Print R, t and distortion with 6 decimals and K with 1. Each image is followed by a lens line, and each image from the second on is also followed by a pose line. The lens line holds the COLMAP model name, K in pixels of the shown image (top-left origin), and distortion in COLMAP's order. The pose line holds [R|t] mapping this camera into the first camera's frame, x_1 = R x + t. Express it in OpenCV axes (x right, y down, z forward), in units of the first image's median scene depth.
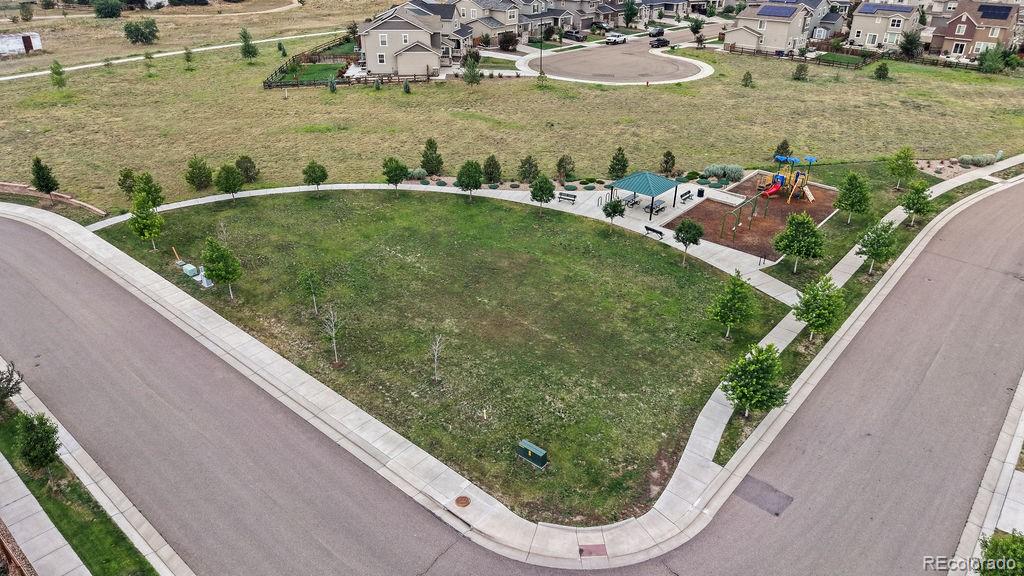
lens RADIAL K [[699.4, 0, 516.1], [0, 699.4, 295.2], [0, 0, 1]] dist [0.024862, -0.020178]
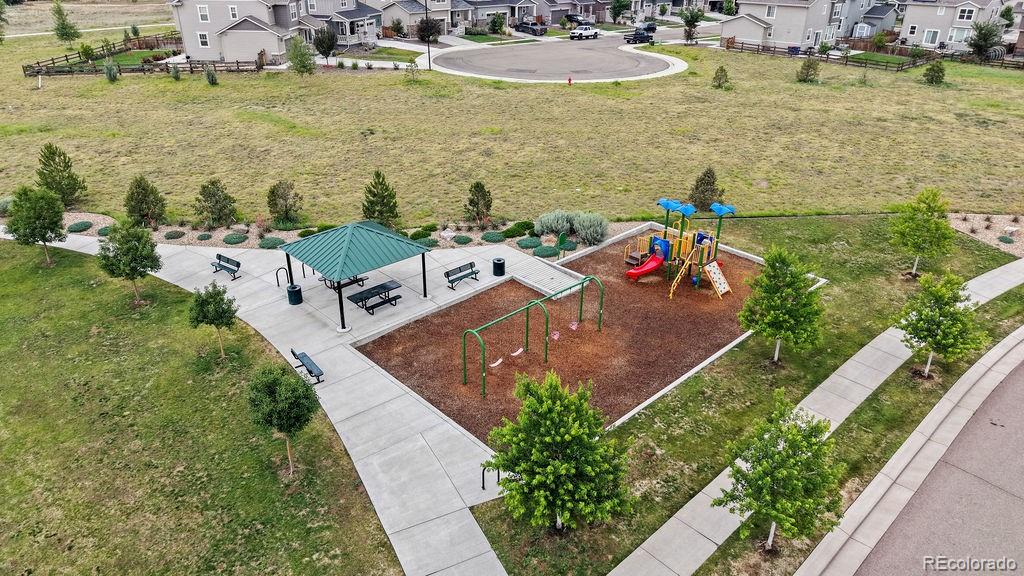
lens RADIAL K [[699.4, 0, 513.3], [0, 699.4, 292.9], [0, 0, 1]] dist [0.024862, -0.020178]
pose [[0.994600, 0.046998, -0.092533, 0.259728], [-0.049978, 0.998295, -0.030150, -0.091342], [0.090958, 0.034612, 0.995253, 0.407716]]
